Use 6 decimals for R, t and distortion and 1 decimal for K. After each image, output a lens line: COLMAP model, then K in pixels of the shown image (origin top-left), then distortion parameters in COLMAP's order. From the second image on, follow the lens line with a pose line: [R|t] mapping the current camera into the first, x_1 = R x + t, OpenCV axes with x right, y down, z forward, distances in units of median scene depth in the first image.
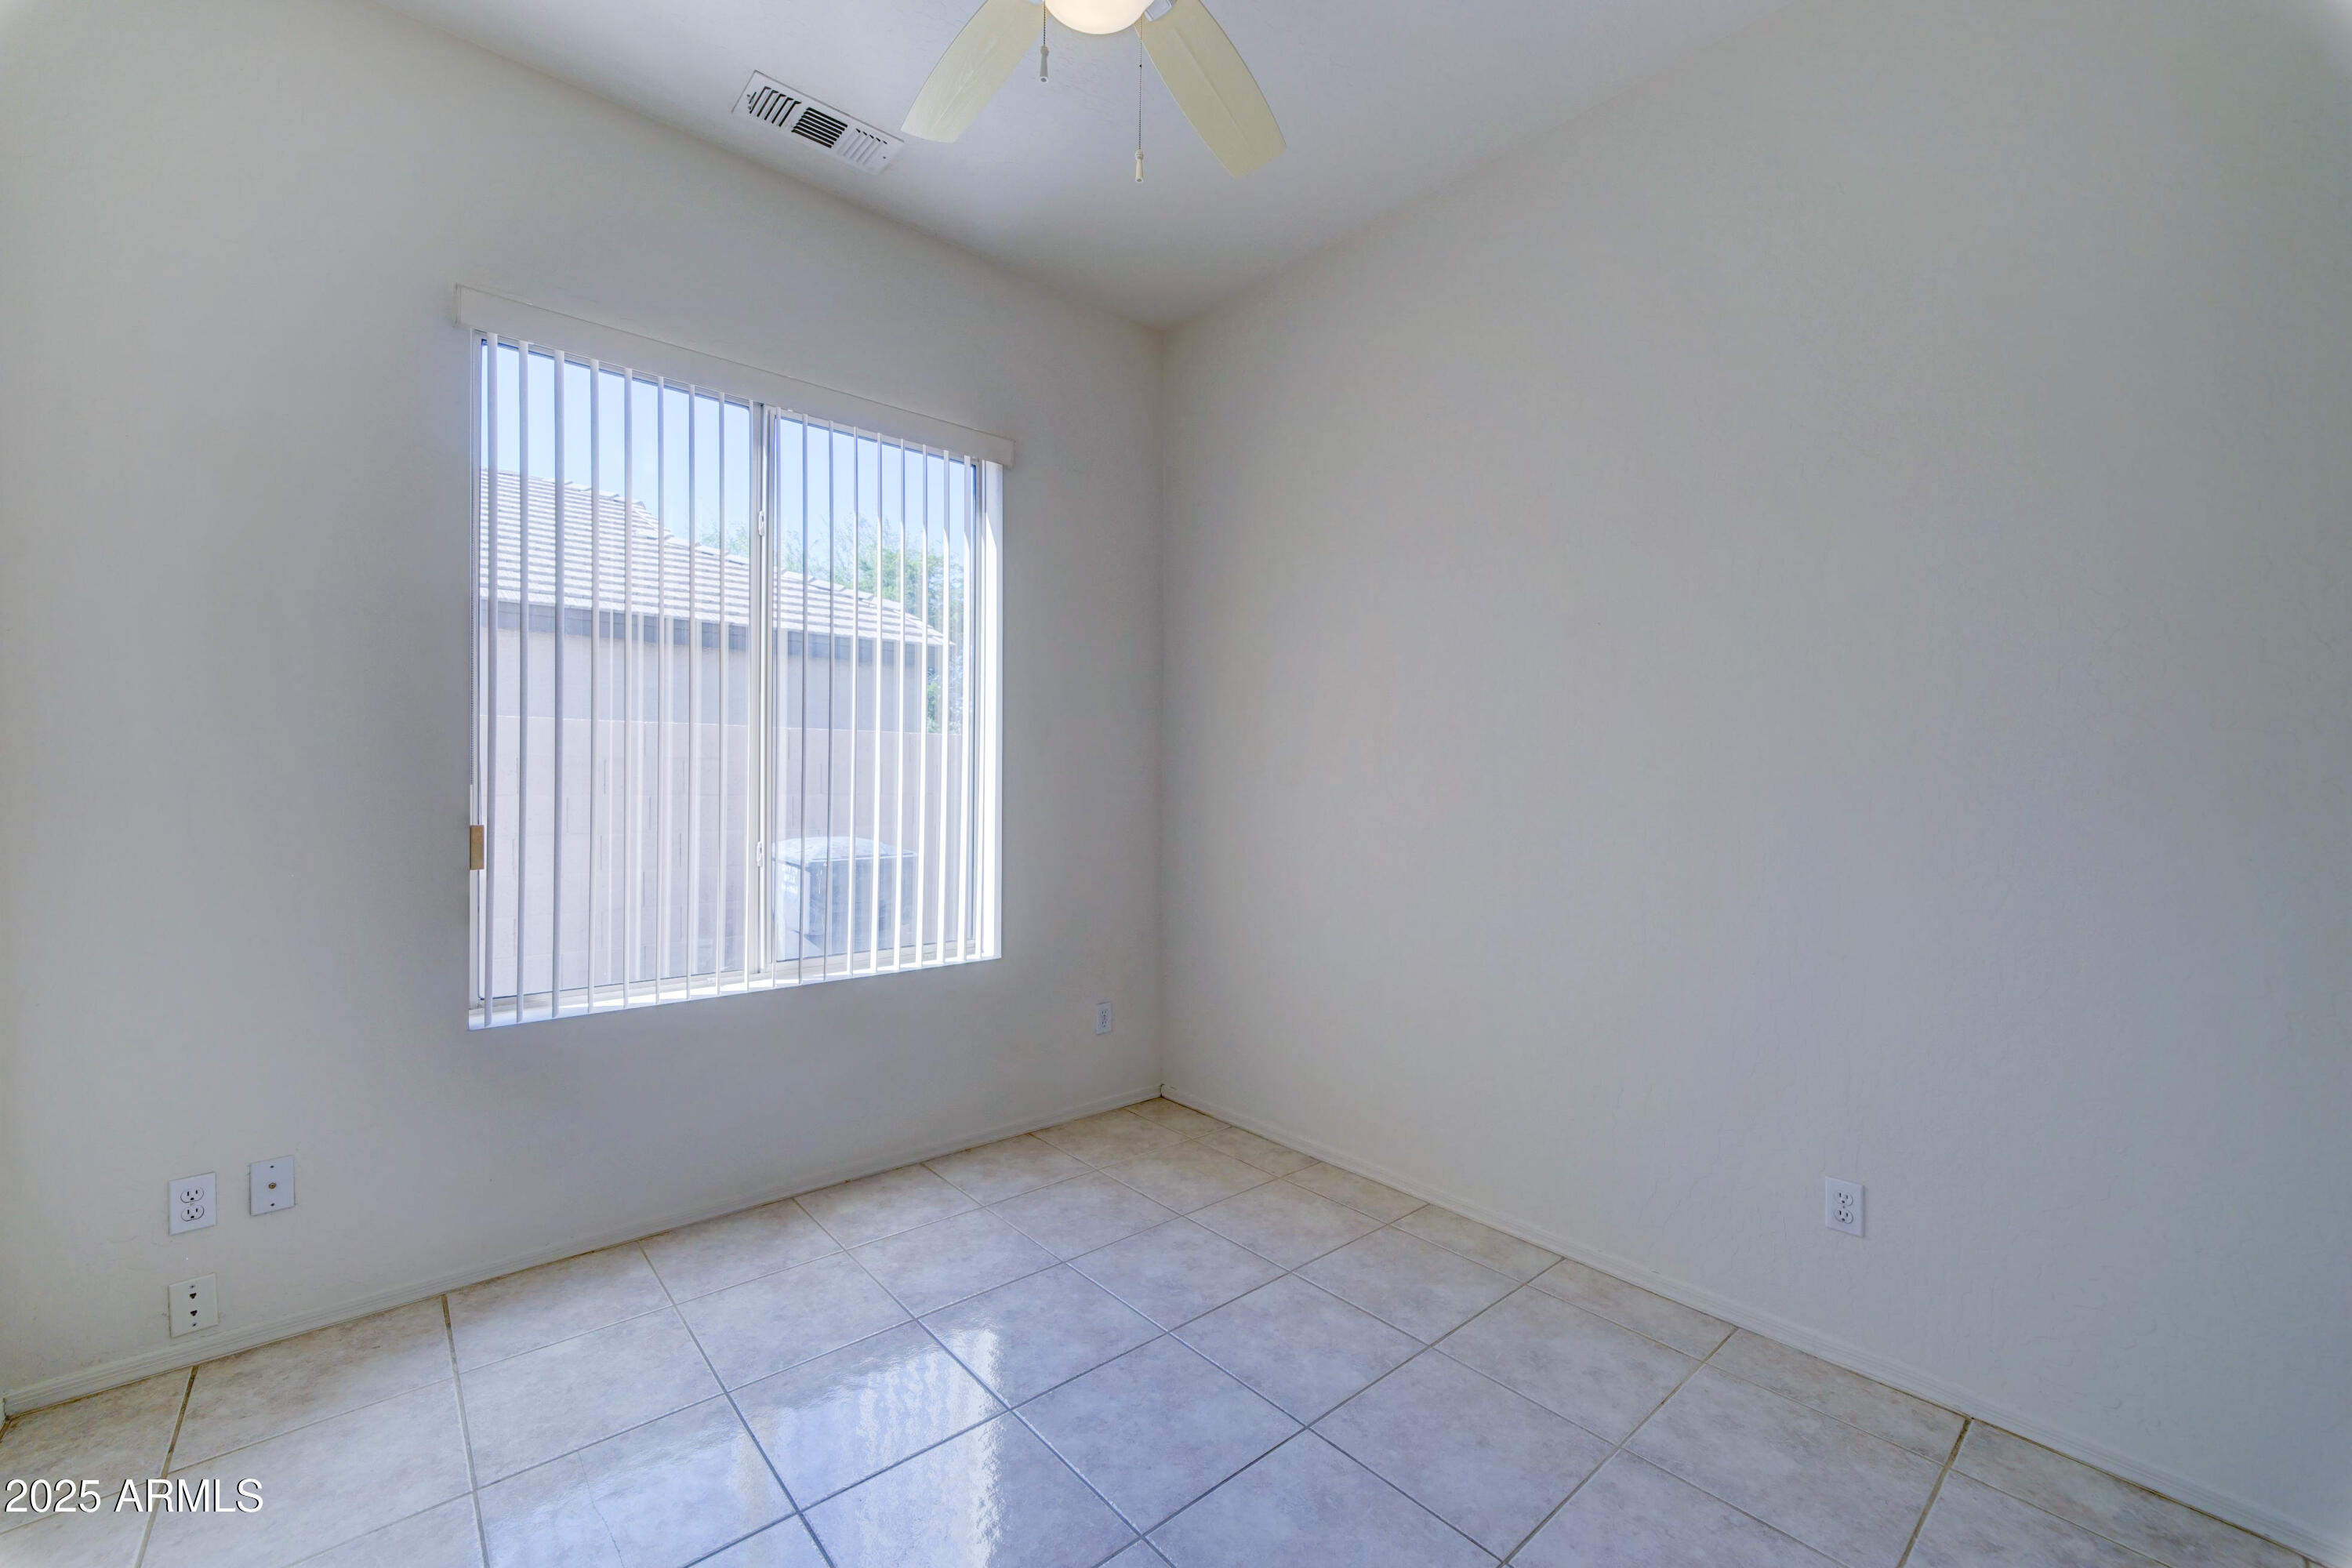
lens RADIAL K [[971.2, 0, 1176.0], [0, 971.2, 784.0], [0, 0, 1]] dist [0.017033, -0.000026]
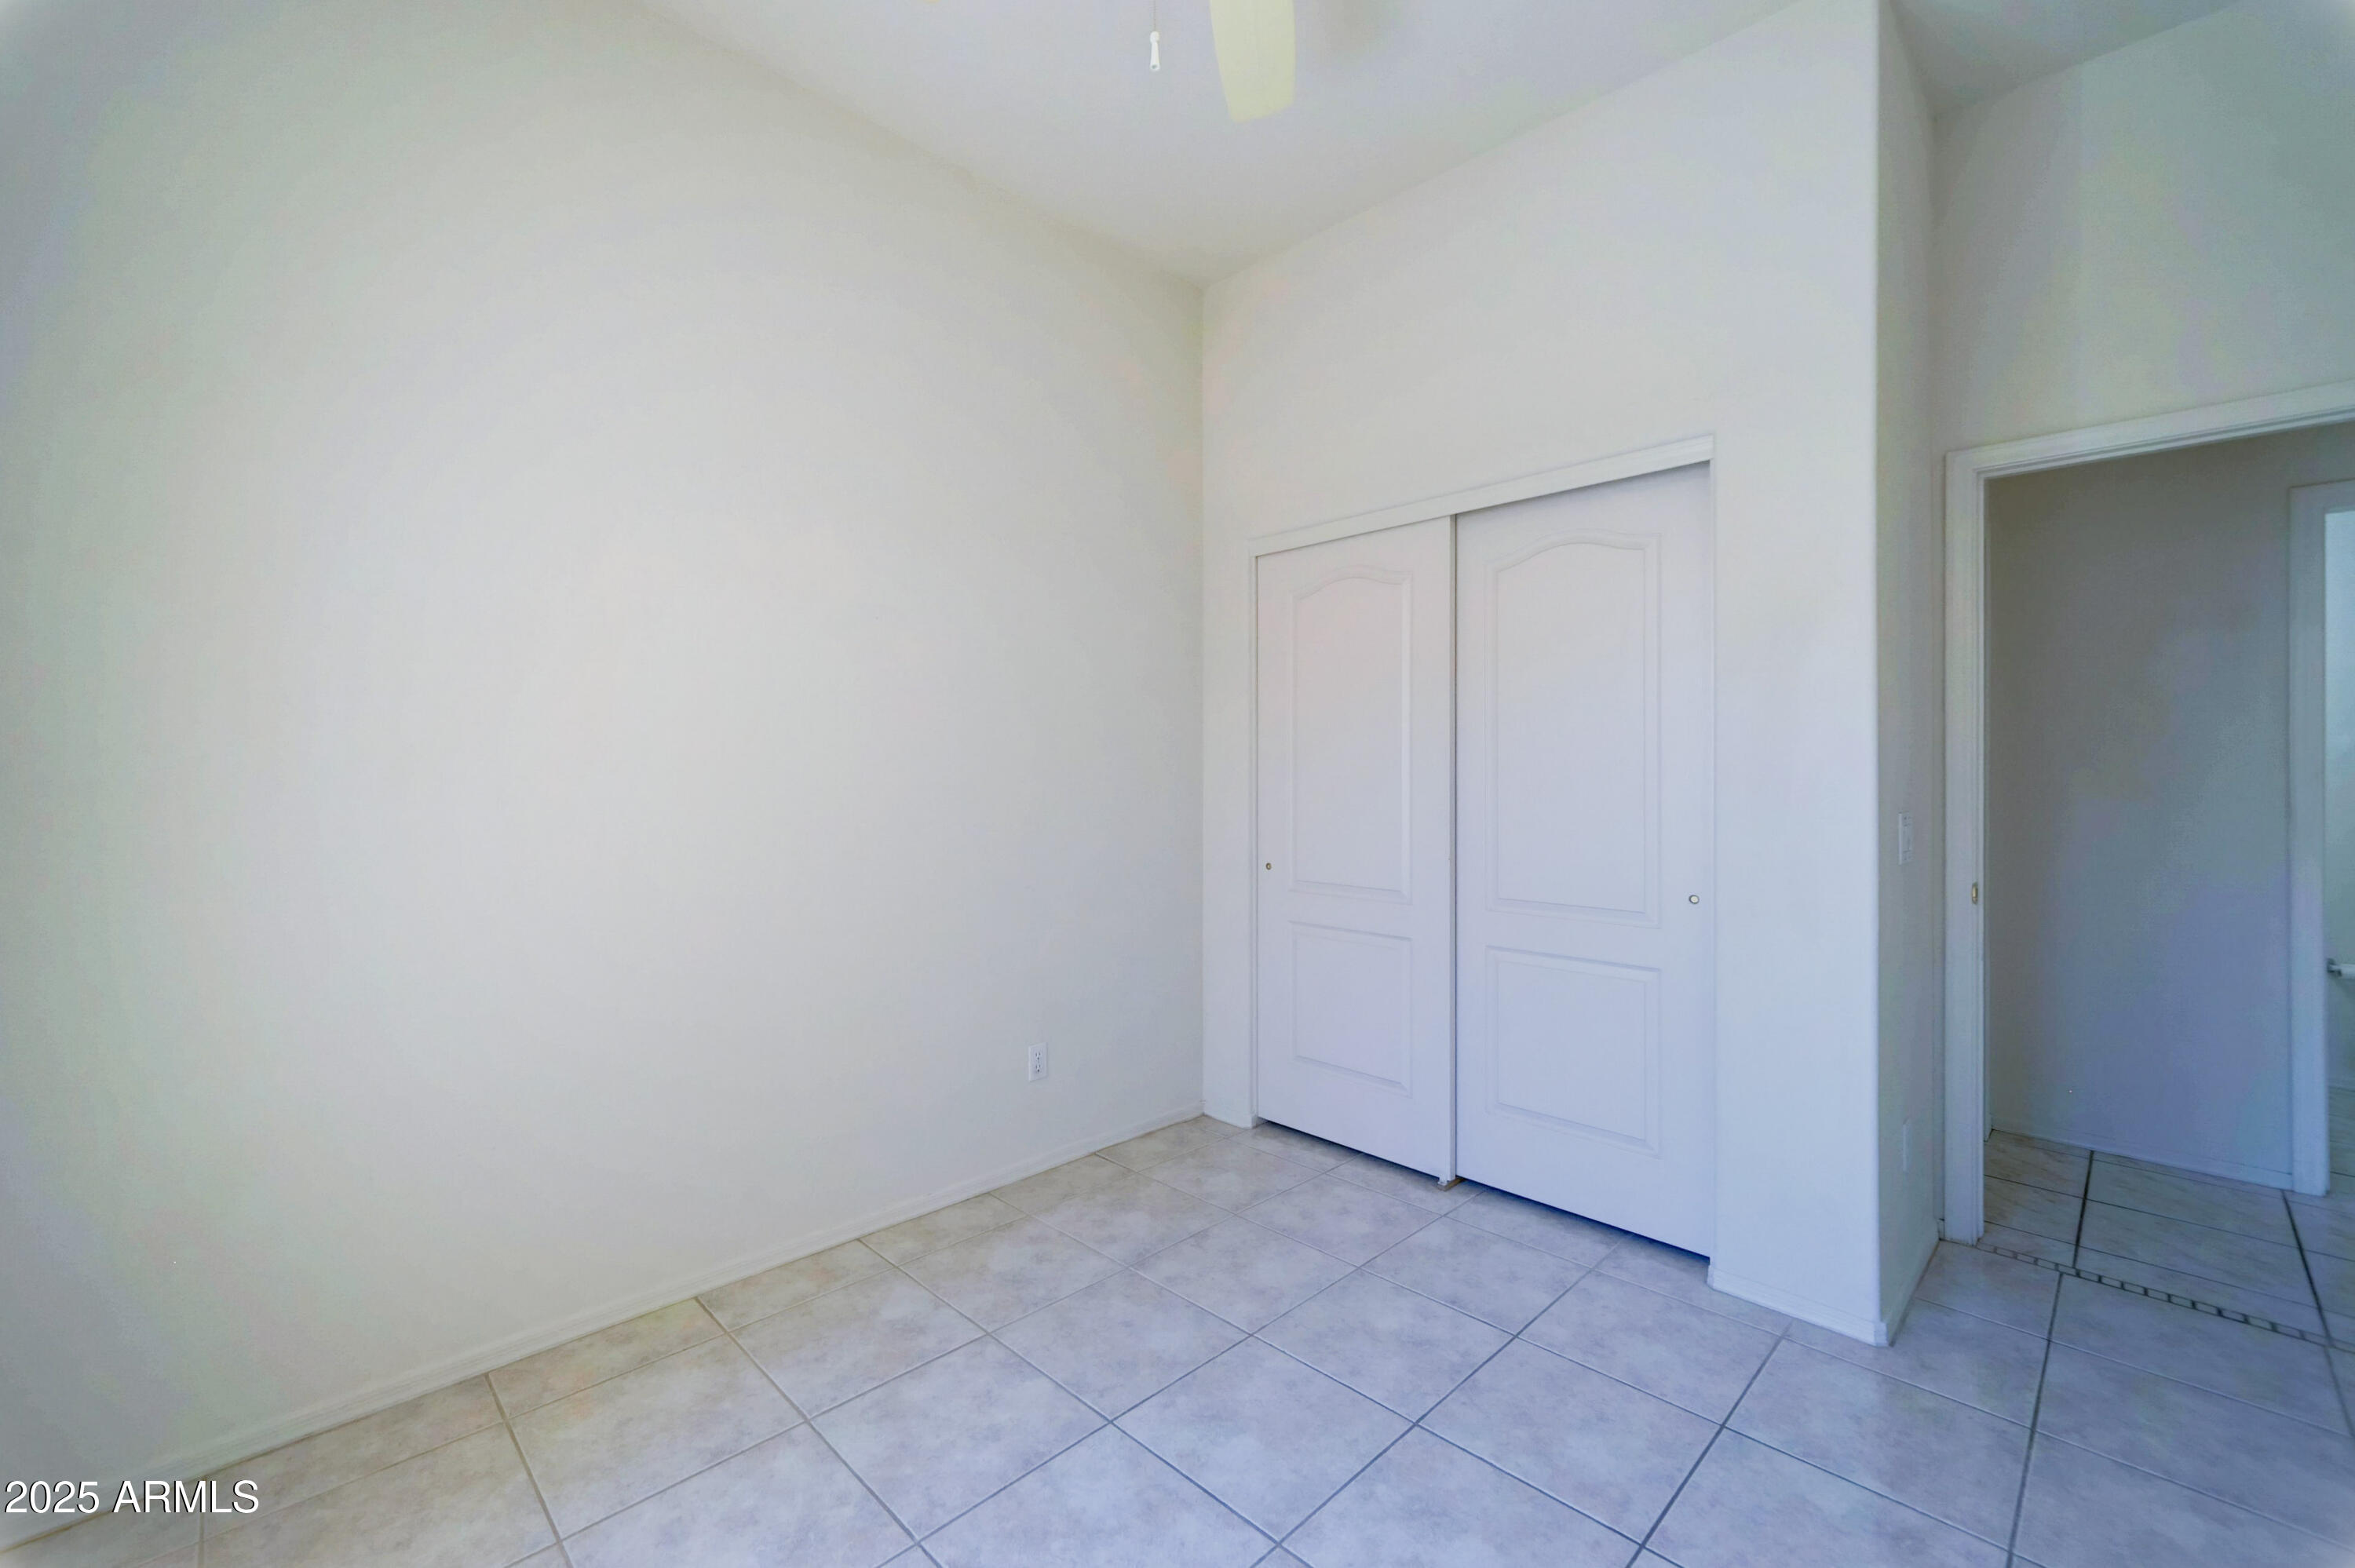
lens RADIAL K [[972.3, 0, 1177.5], [0, 972.3, 784.0], [0, 0, 1]] dist [0.017033, -0.000026]
pose [[-0.068440, -0.015942, 0.997528, -0.618125], [0.002131, 0.999868, 0.016125, -0.000921], [-0.997653, 0.003230, -0.068397, 0.730401]]
